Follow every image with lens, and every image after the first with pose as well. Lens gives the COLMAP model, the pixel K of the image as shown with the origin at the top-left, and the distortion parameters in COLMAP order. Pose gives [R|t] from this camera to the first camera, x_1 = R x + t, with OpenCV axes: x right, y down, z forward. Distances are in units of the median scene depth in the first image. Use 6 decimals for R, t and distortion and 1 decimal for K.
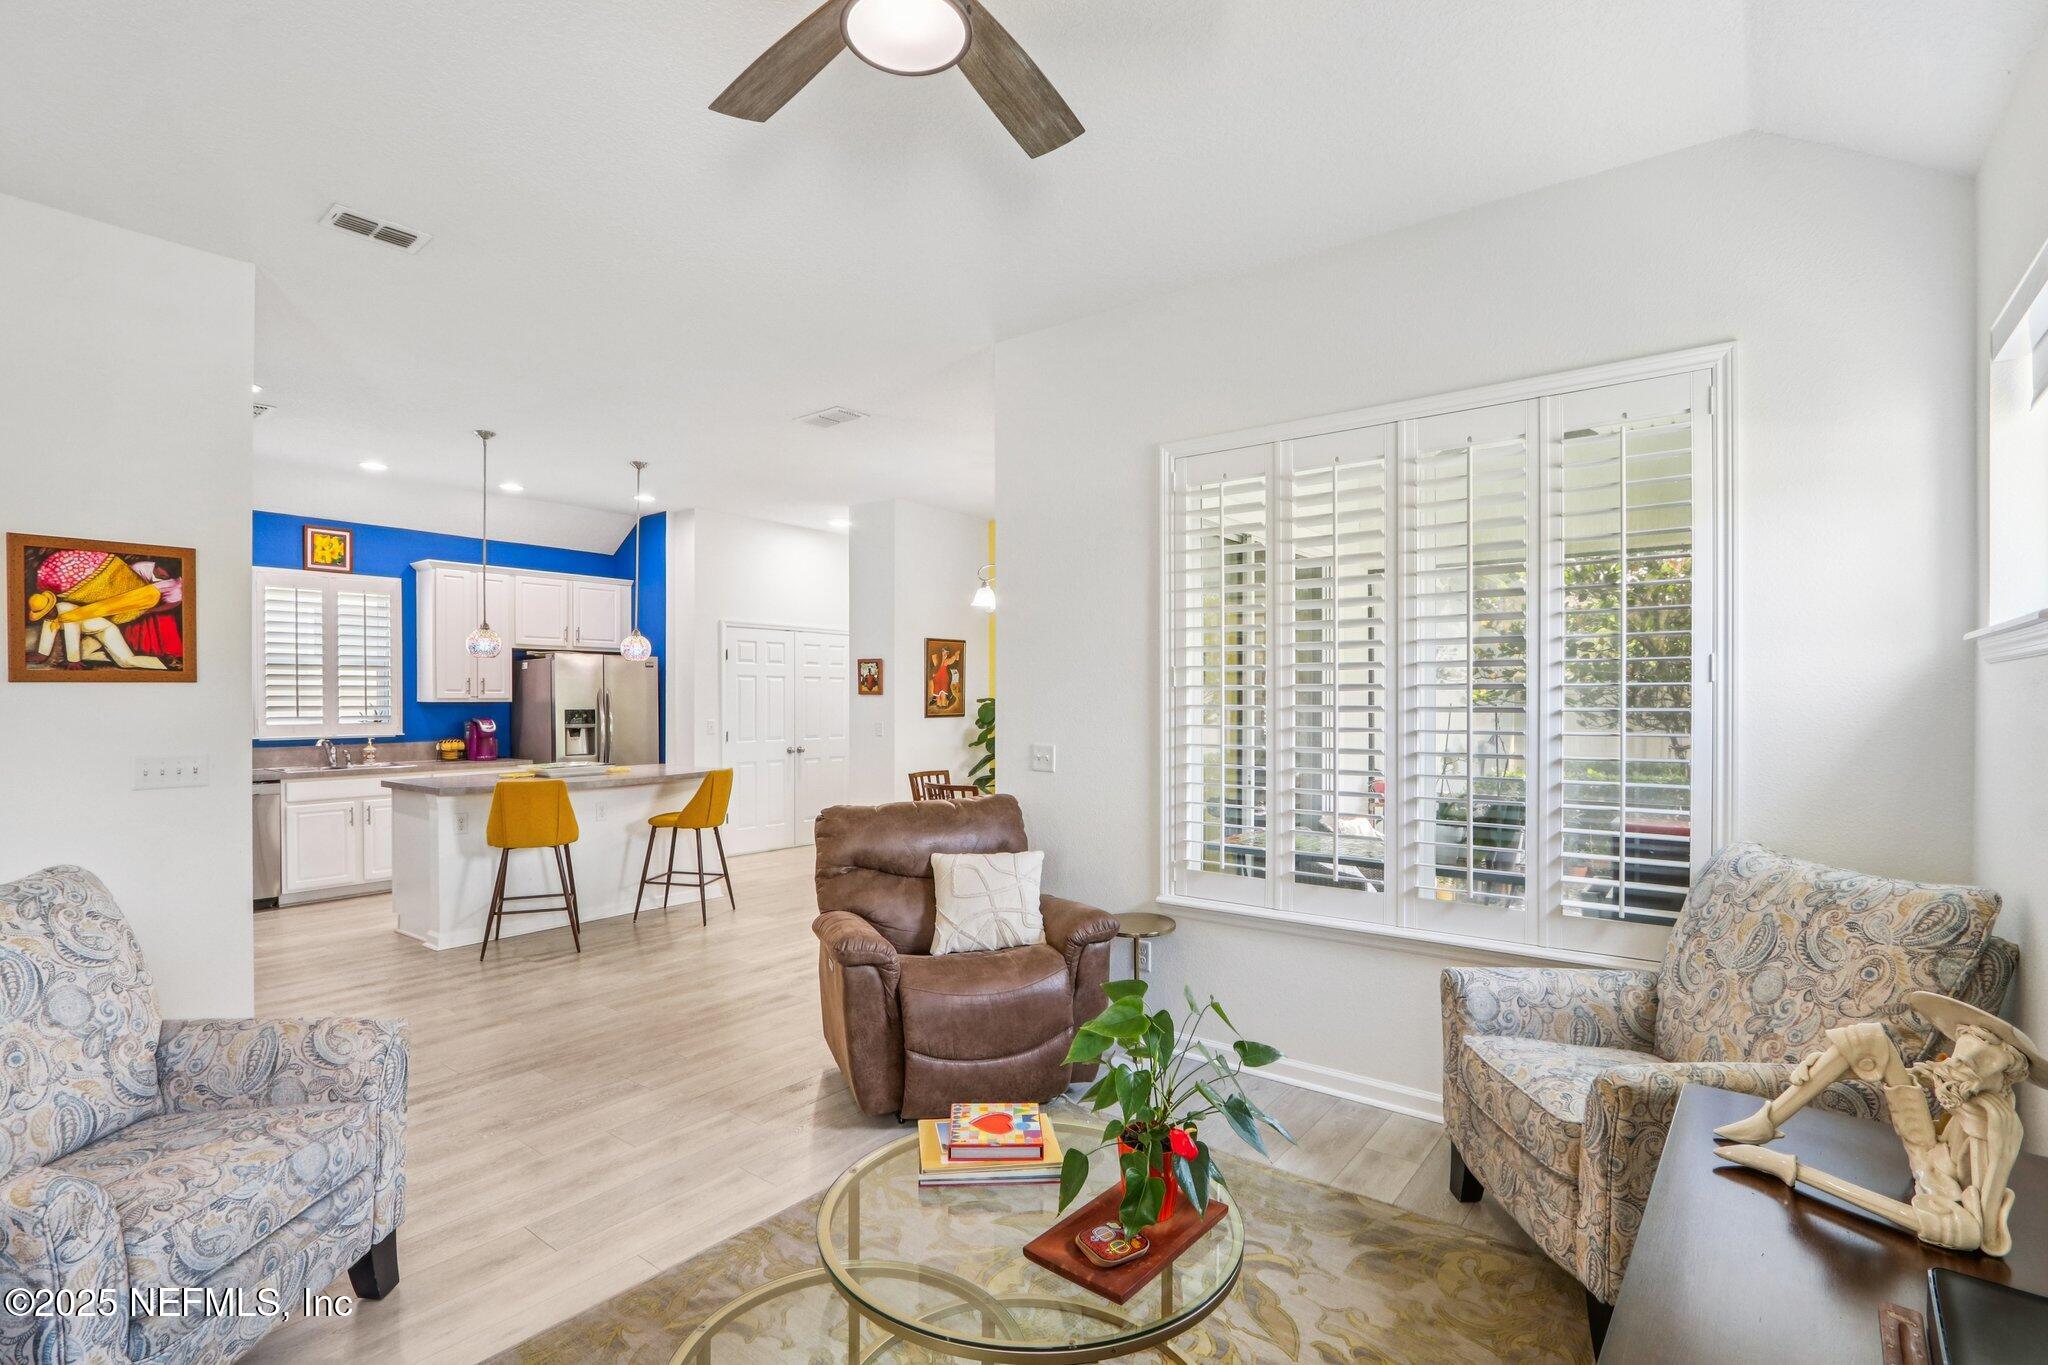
lens RADIAL K [[961.3, 0, 990.2], [0, 961.3, 700.8], [0, 0, 1]] dist [-0.009611, 0.001308]
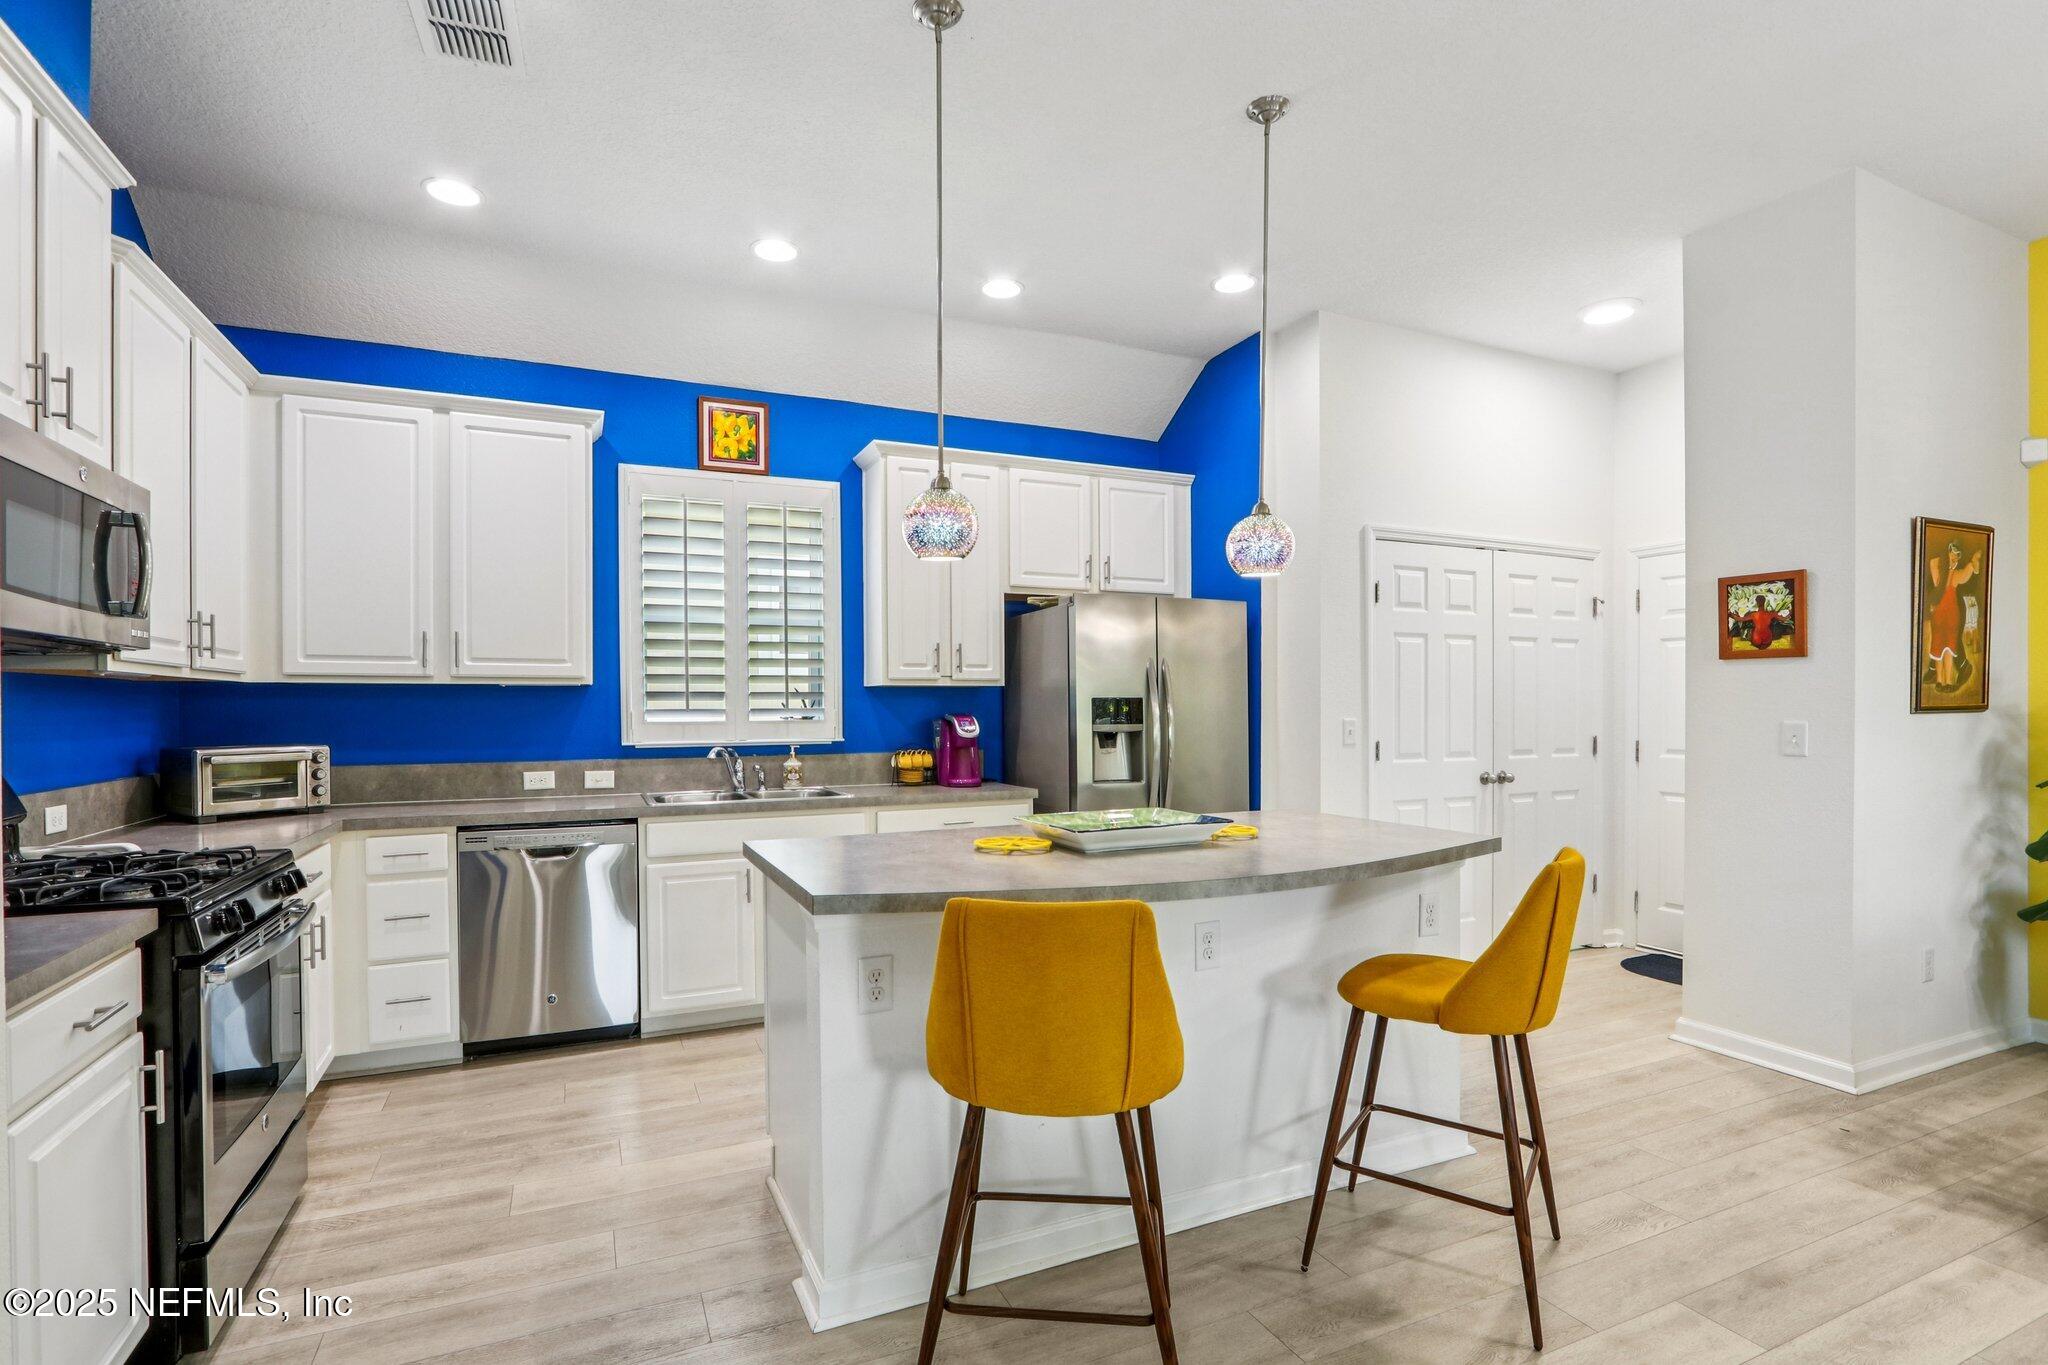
lens RADIAL K [[961.3, 0, 1013.3], [0, 961.3, 691.8], [0, 0, 1]] dist [-0.009611, 0.001308]
pose [[0.895503, -0.010393, -0.444934, -0.241133], [0.002828, 0.999840, -0.017662, 0.015267], [0.445046, 0.014558, 0.895389, 0.493077]]
